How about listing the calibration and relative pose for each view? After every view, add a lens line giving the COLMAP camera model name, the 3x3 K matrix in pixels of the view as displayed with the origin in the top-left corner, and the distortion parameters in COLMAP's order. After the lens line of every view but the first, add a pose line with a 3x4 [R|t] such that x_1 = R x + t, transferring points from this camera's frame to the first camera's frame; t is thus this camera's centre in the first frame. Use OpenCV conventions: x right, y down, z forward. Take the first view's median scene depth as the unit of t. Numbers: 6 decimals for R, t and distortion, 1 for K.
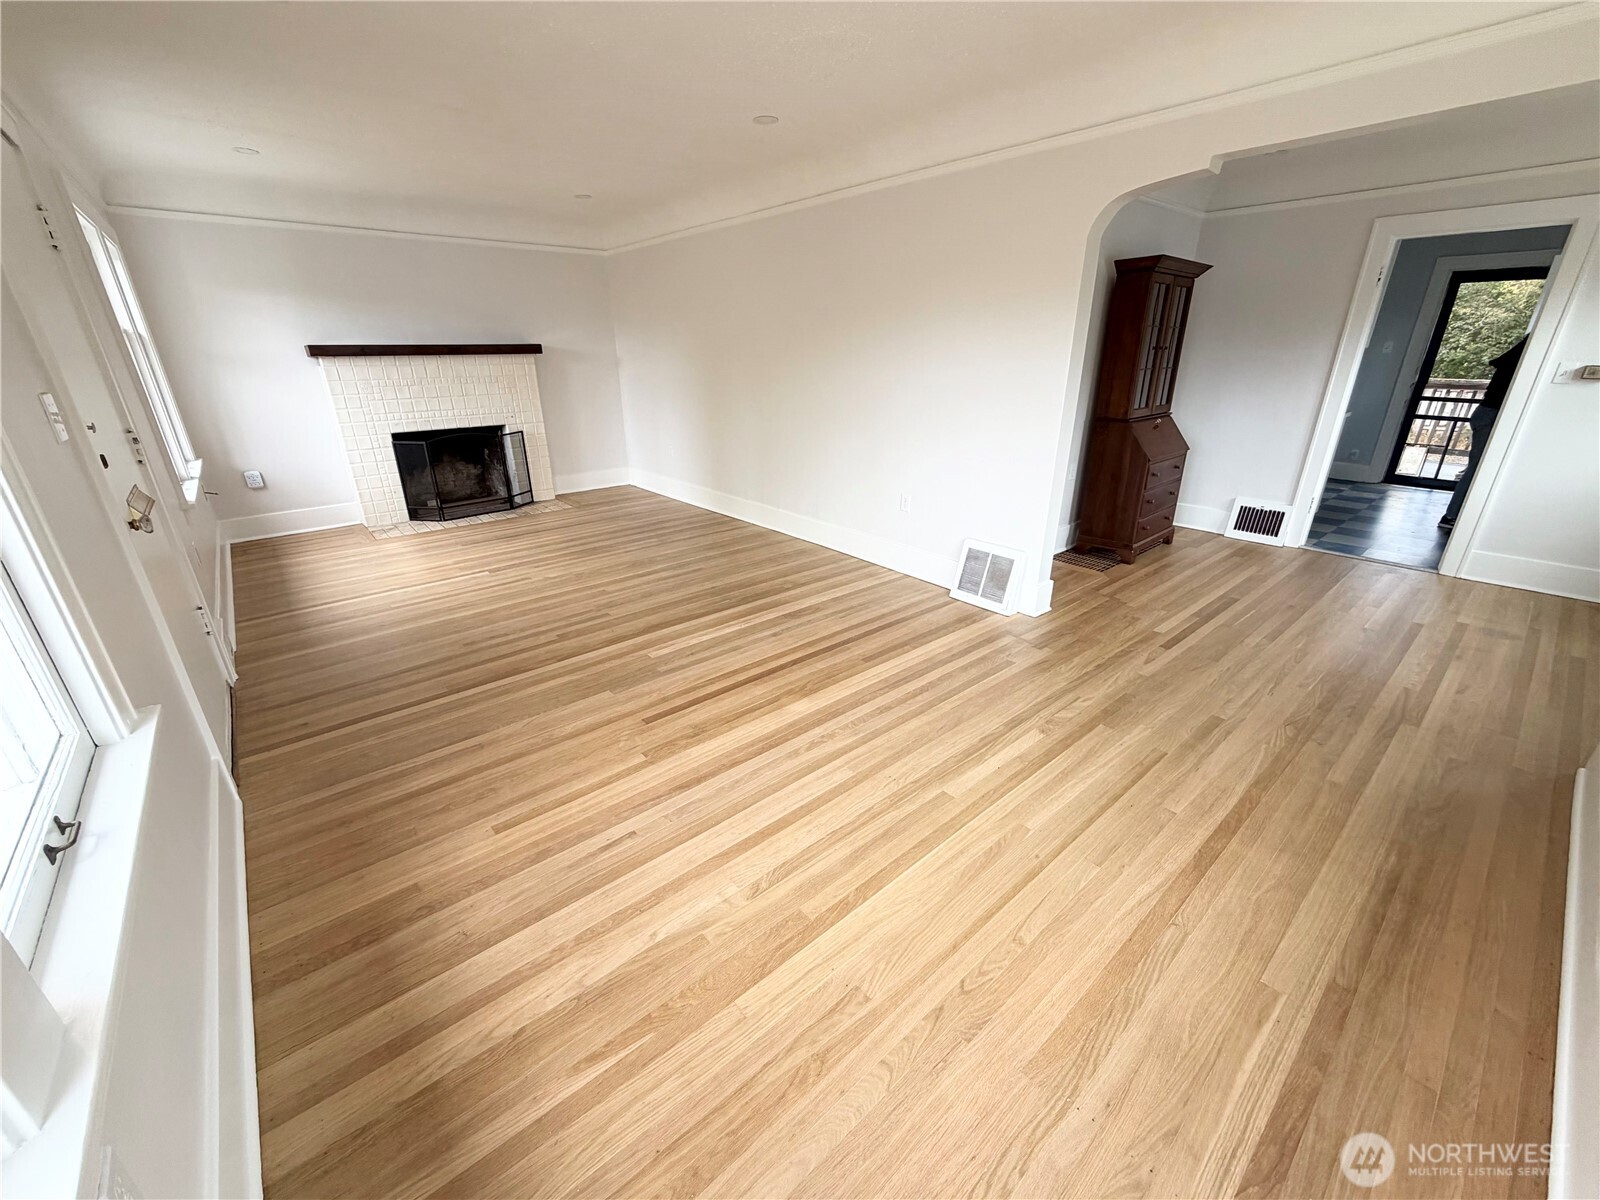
lens RADIAL K [[635.4, 0, 804.7], [0, 635.4, 595.3], [0, 0, 1]] dist [-0.001863, -0.000069]
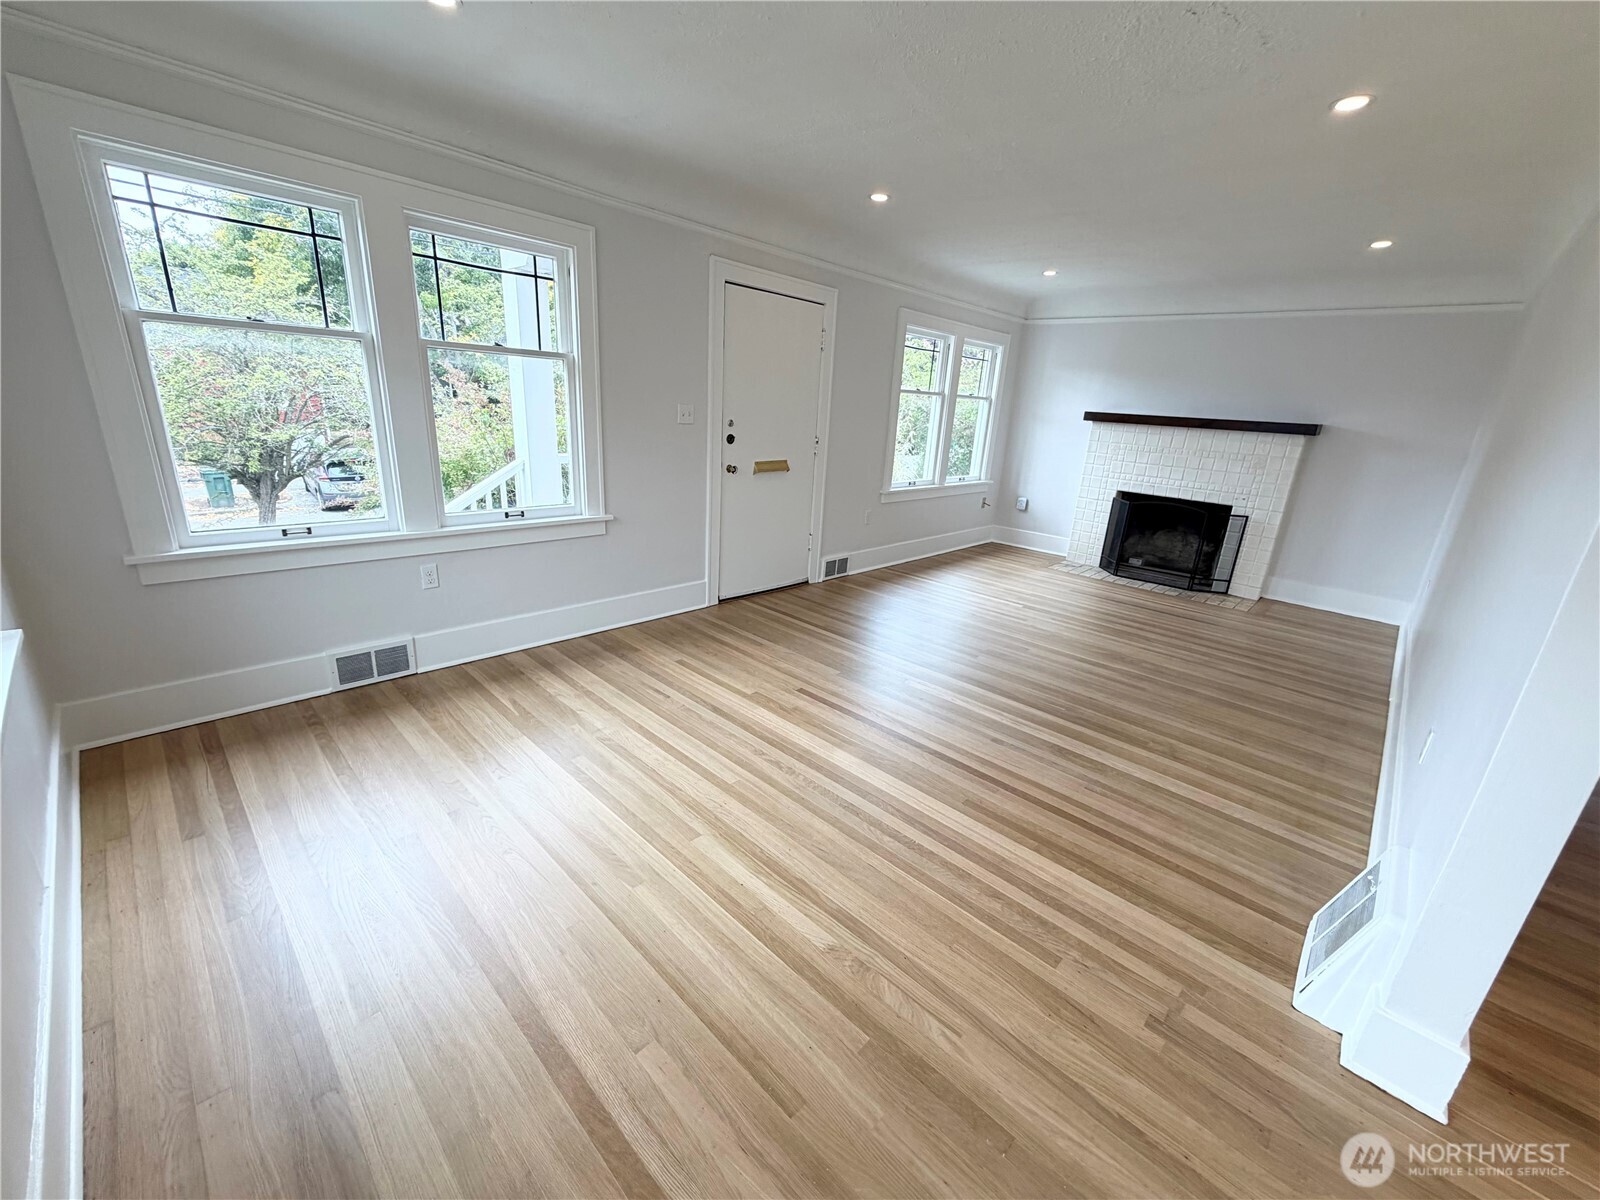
lens RADIAL K [[635.4, 0, 801.9], [0, 635.4, 611.5], [0, 0, 1]] dist [-0.001863, -0.000069]
pose [[0.100597, 0.327571, -0.939456, 0.827455], [-0.418196, 0.870704, 0.258818, -0.246786], [0.902769, 0.366840, 0.224579, 0.629474]]
